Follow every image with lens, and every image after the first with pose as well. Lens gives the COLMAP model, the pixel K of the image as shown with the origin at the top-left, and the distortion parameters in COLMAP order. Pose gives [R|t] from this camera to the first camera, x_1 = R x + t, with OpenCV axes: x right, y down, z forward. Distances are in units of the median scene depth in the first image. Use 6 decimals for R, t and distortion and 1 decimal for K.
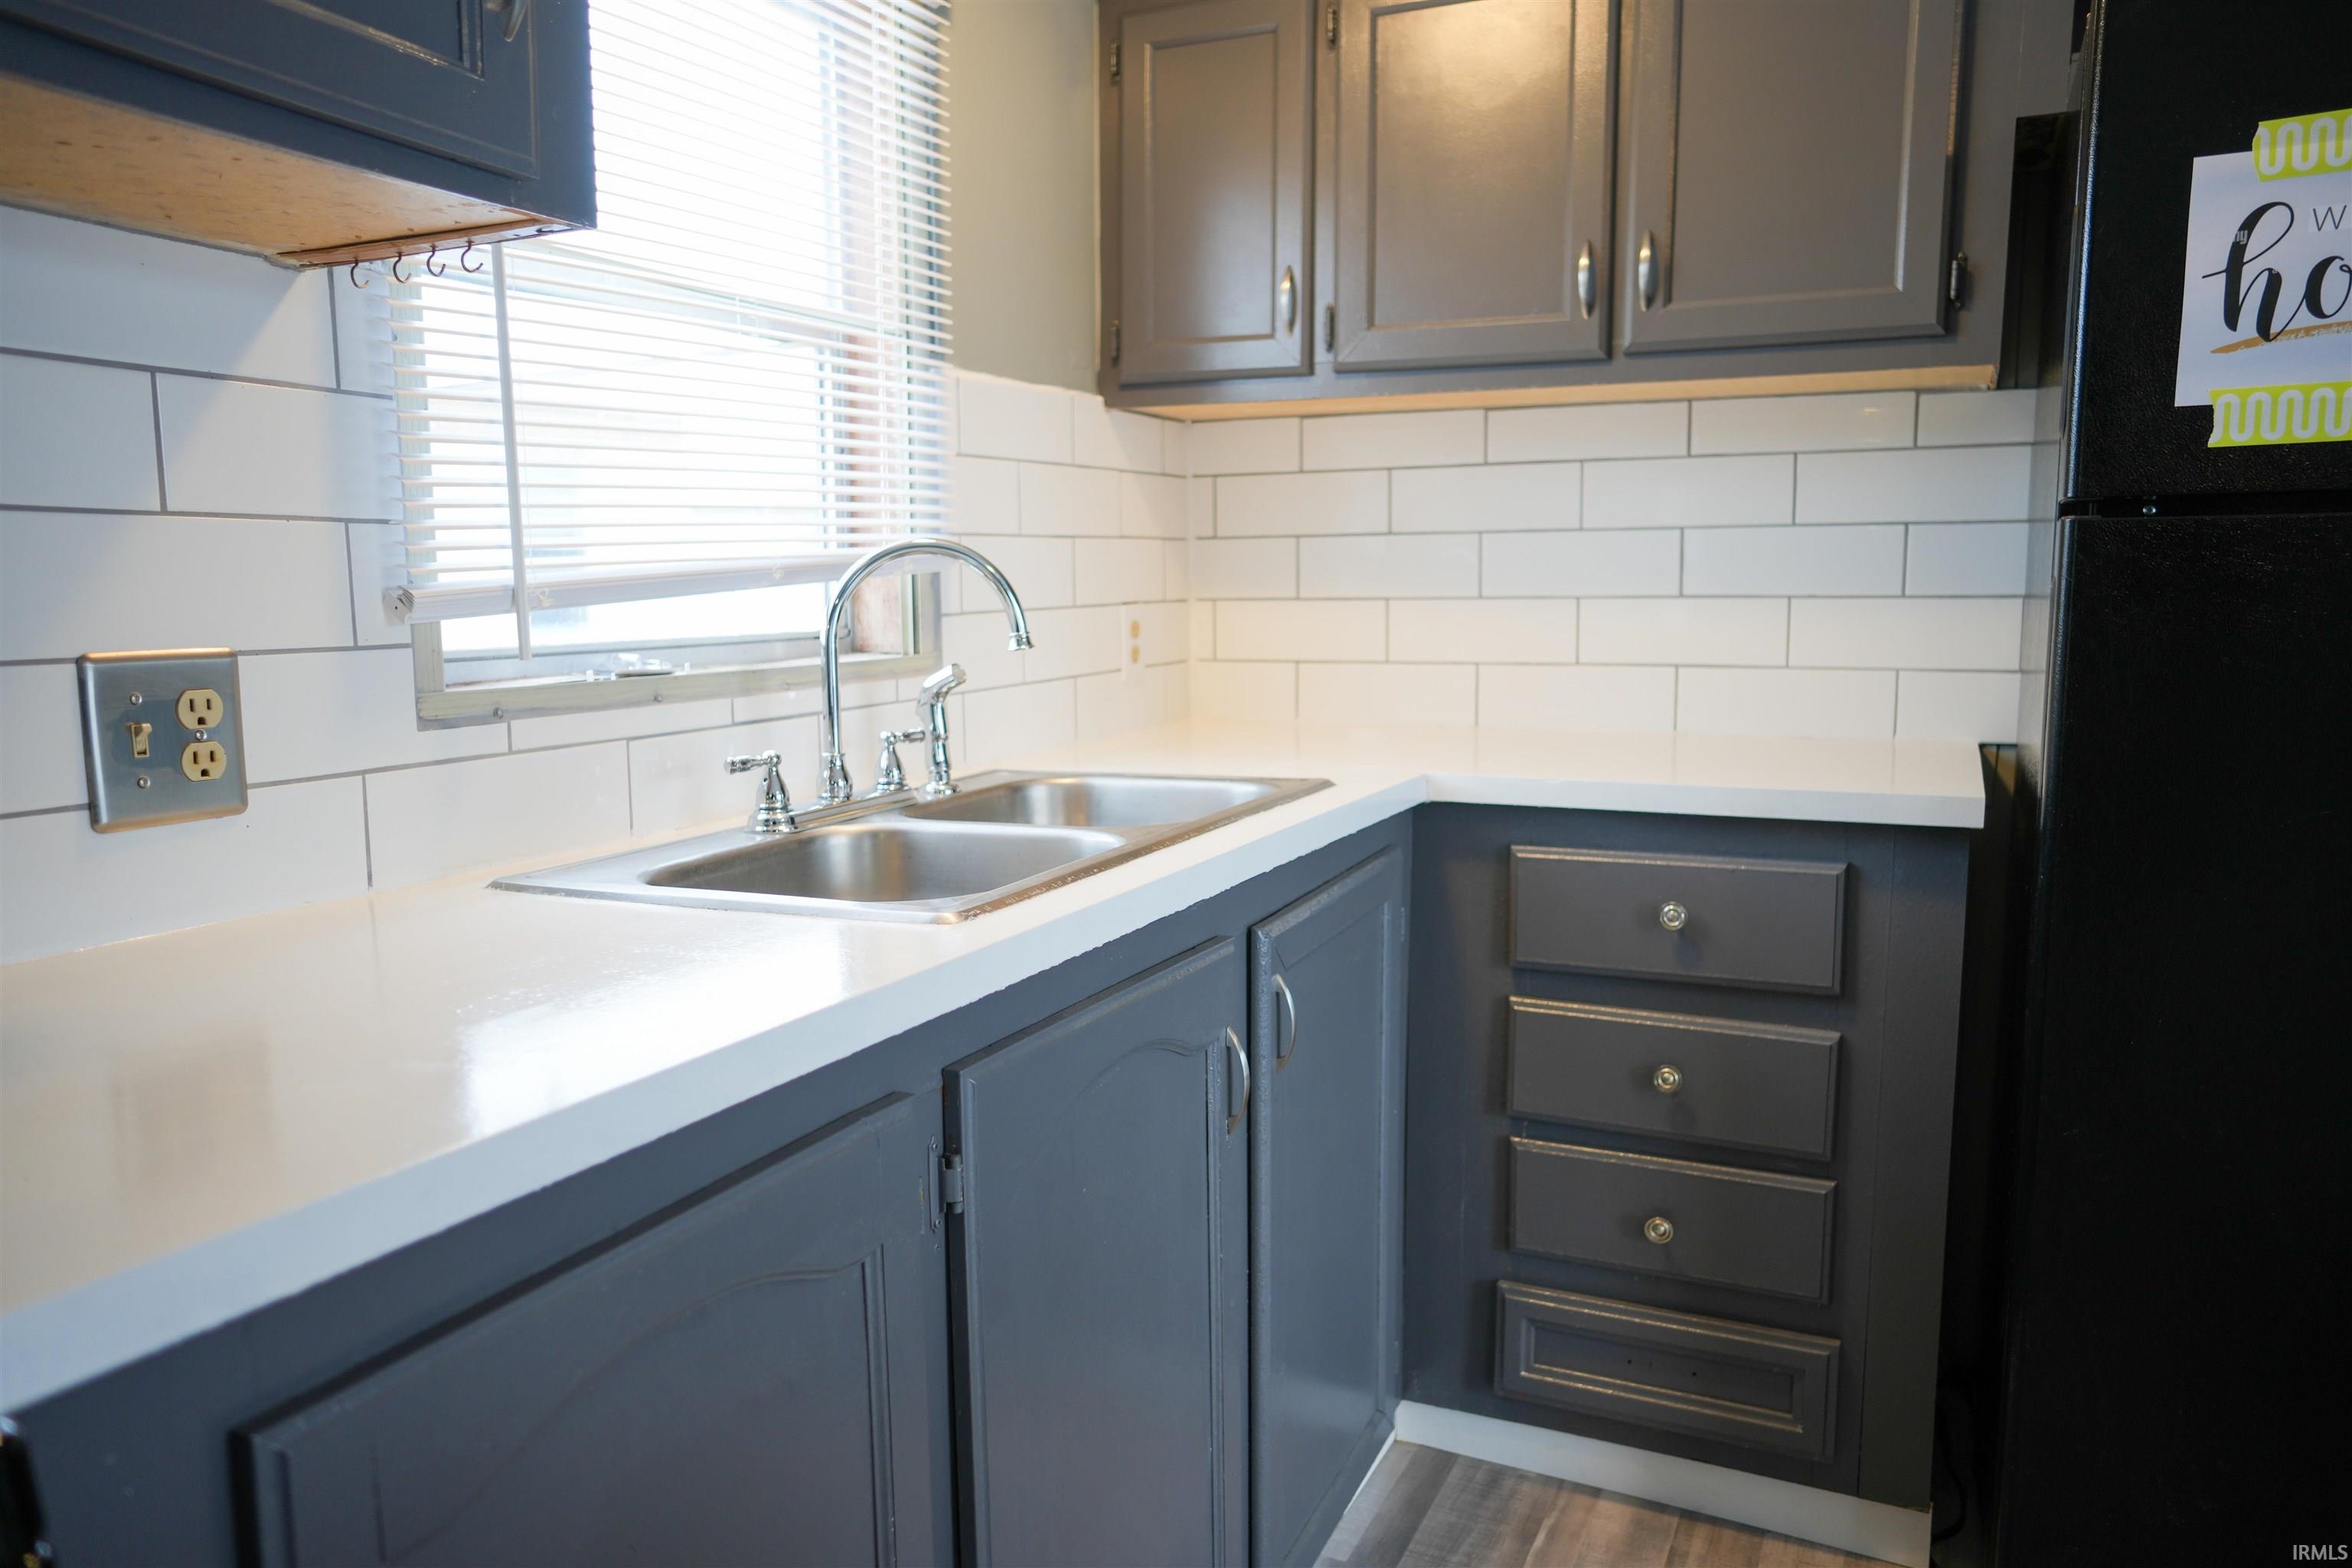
lens RADIAL K [[1620.7, 0, 1163.5], [0, 1620.7, 793.0], [0, 0, 1]] dist [-0.052472, 0.066611]
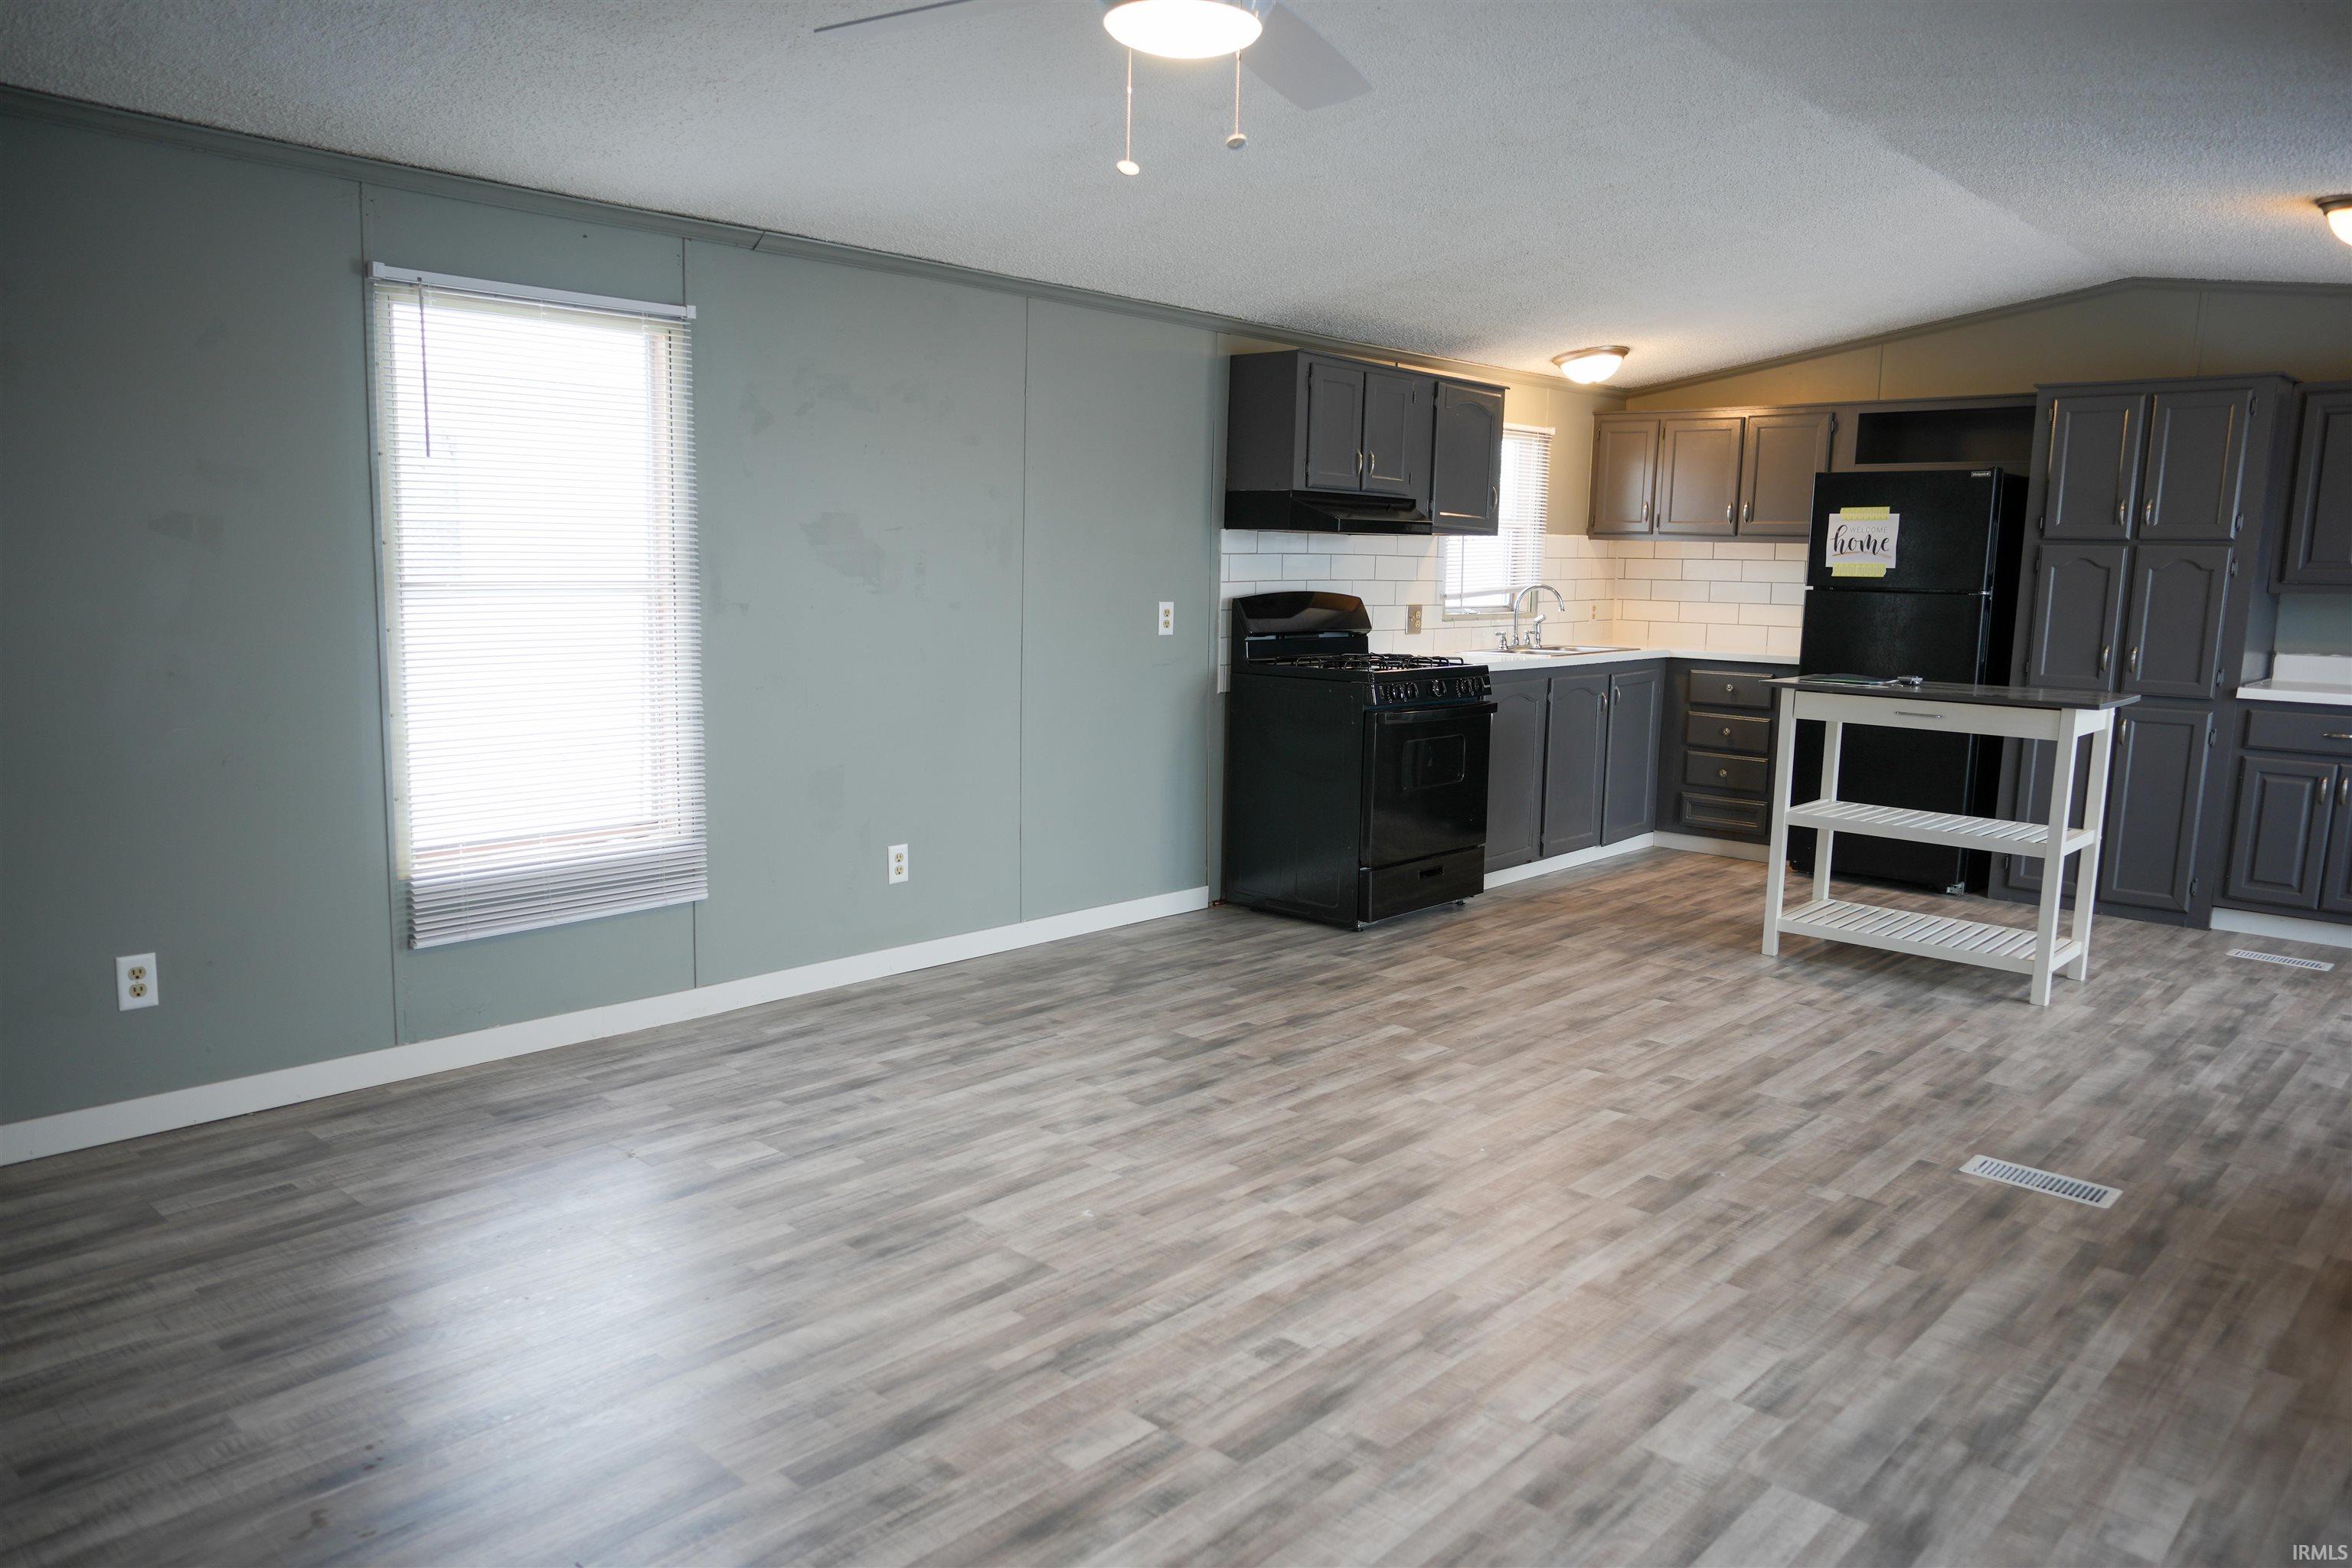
lens RADIAL K [[1620.7, 0, 1156.5], [0, 1620.7, 809.7], [0, 0, 1]] dist [-0.052472, 0.066611]
pose [[0.953919, 0.071115, -0.291515, 0.153090], [-0.063849, 0.997367, 0.034377, 0.319340], [0.293192, -0.014180, 0.955948, -3.049023]]
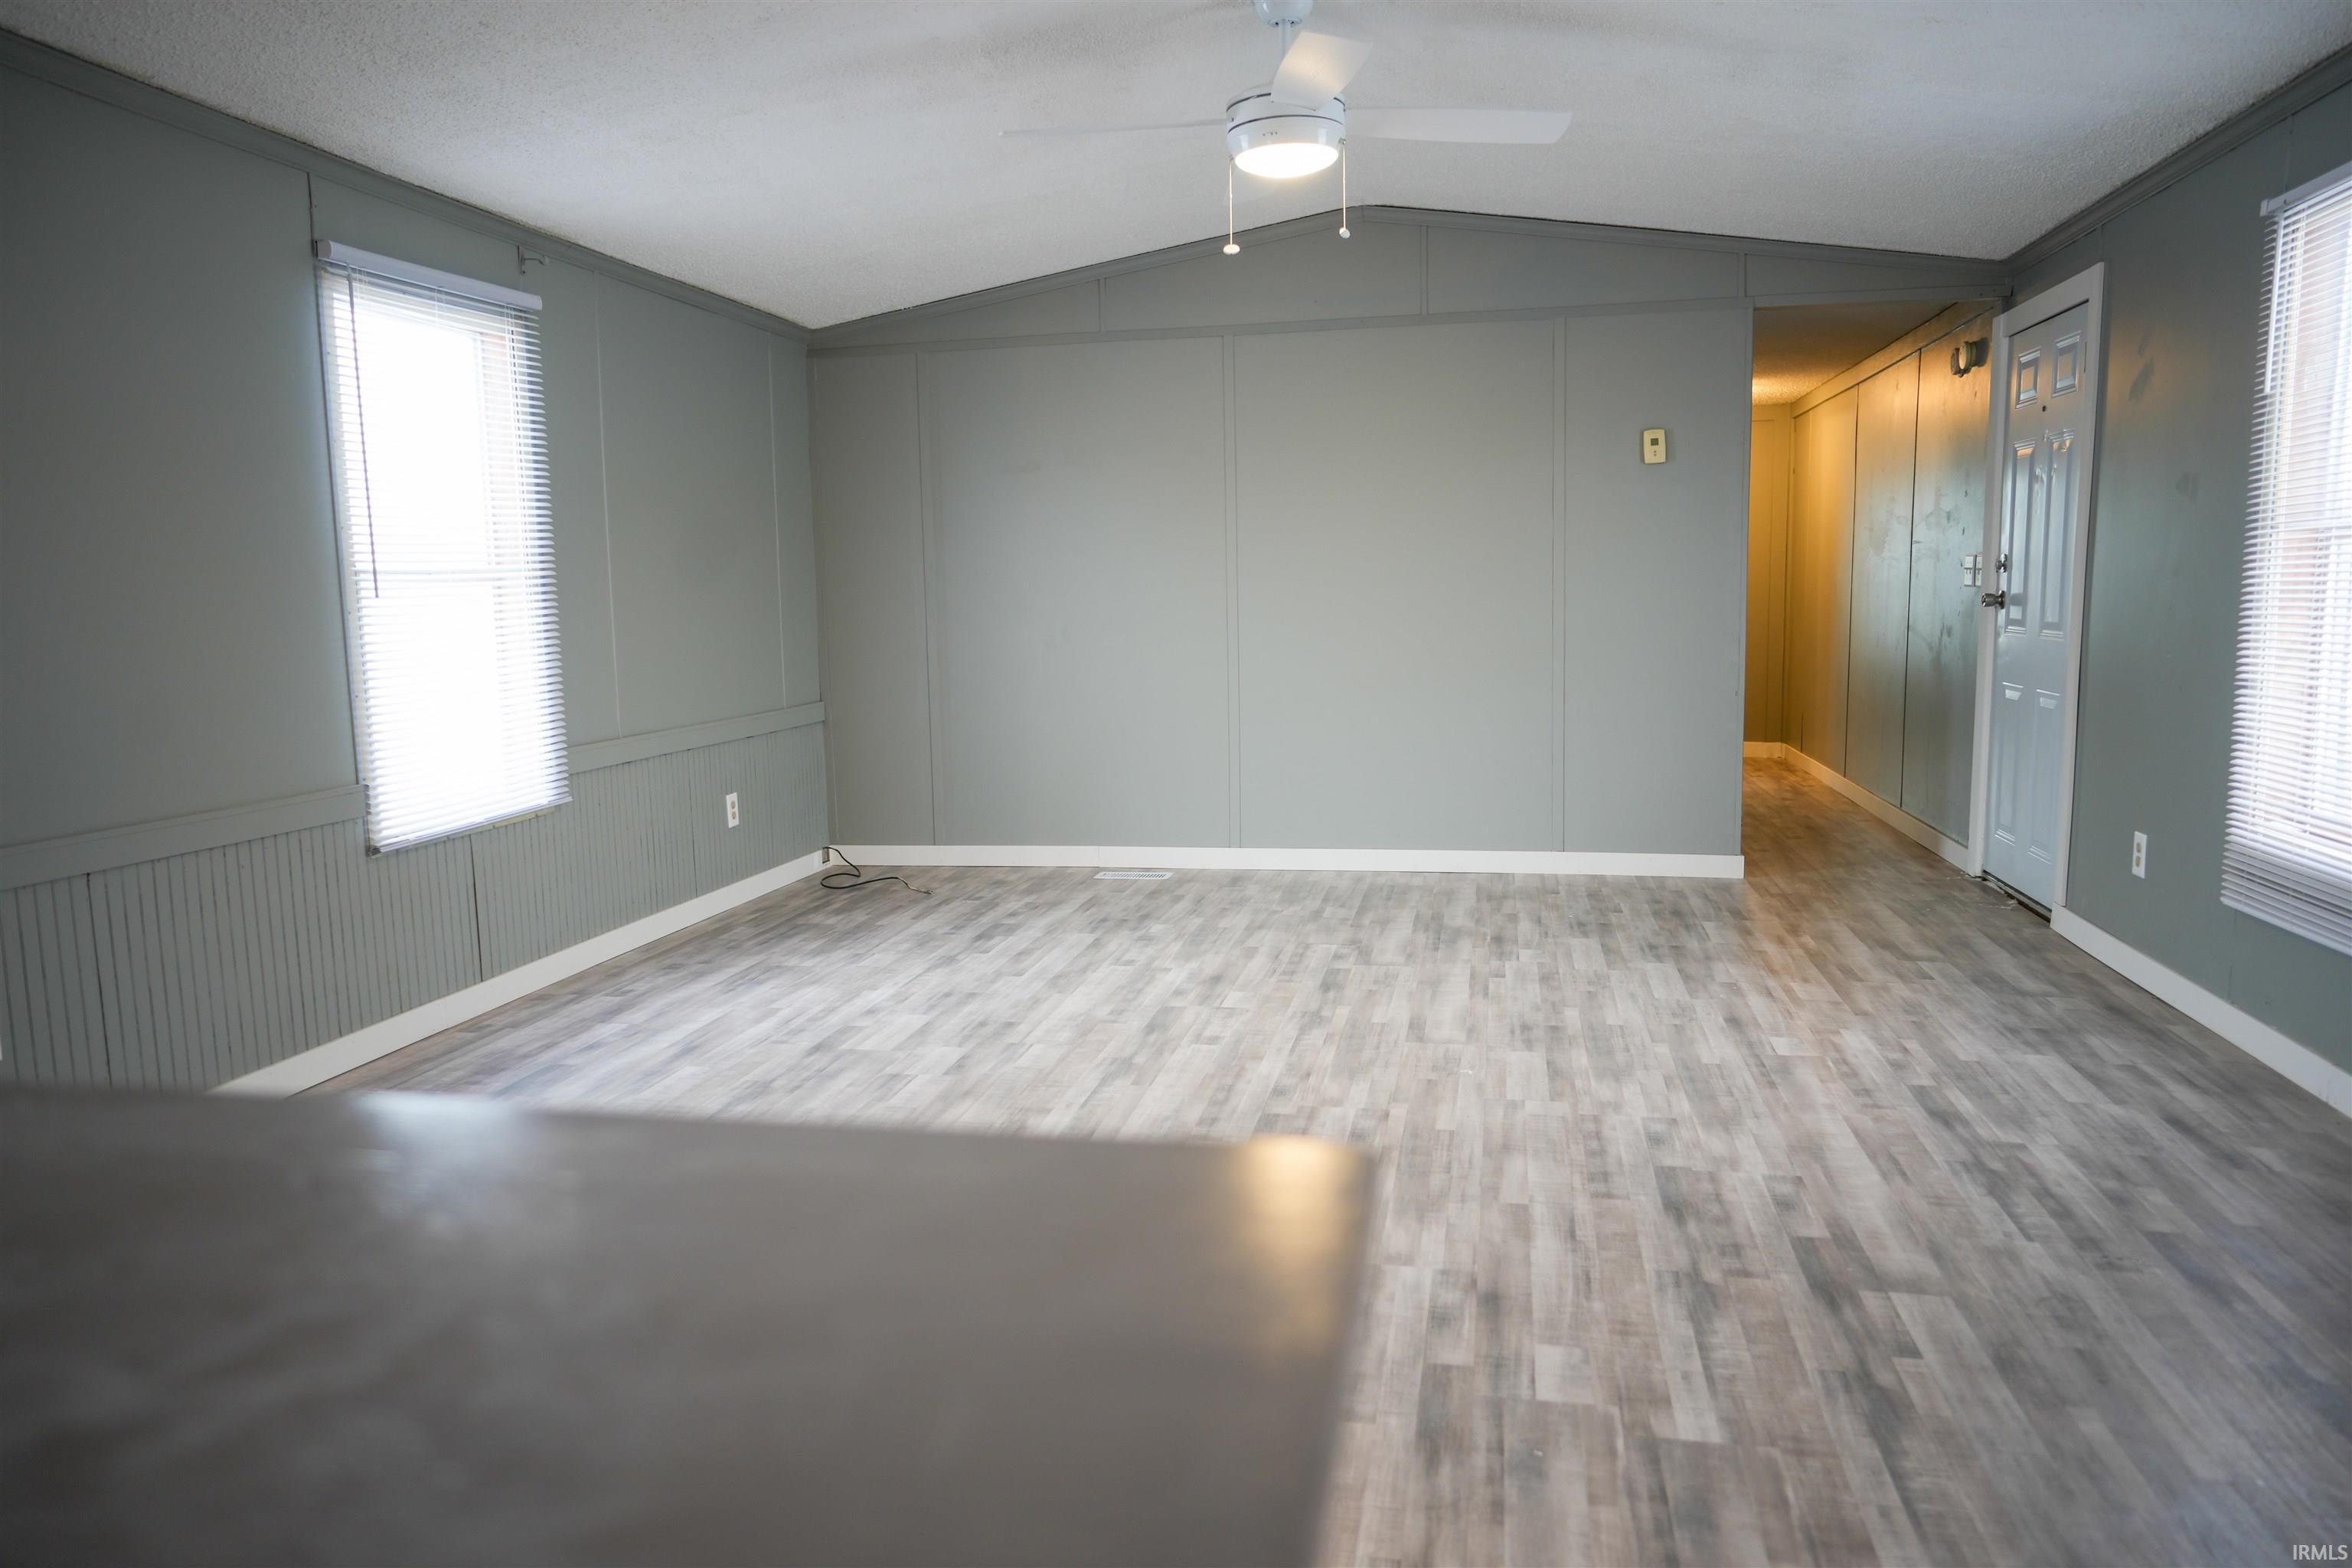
lens RADIAL K [[1620.7, 0, 1155.0], [0, 1620.7, 794.9], [0, 0, 1]] dist [-0.052472, 0.066611]
pose [[-0.970850, 0.054547, -0.233400, 0.417548], [-0.005639, 0.968294, 0.249751, 0.001573], [0.239623, 0.243787, -0.939760, 0.203815]]
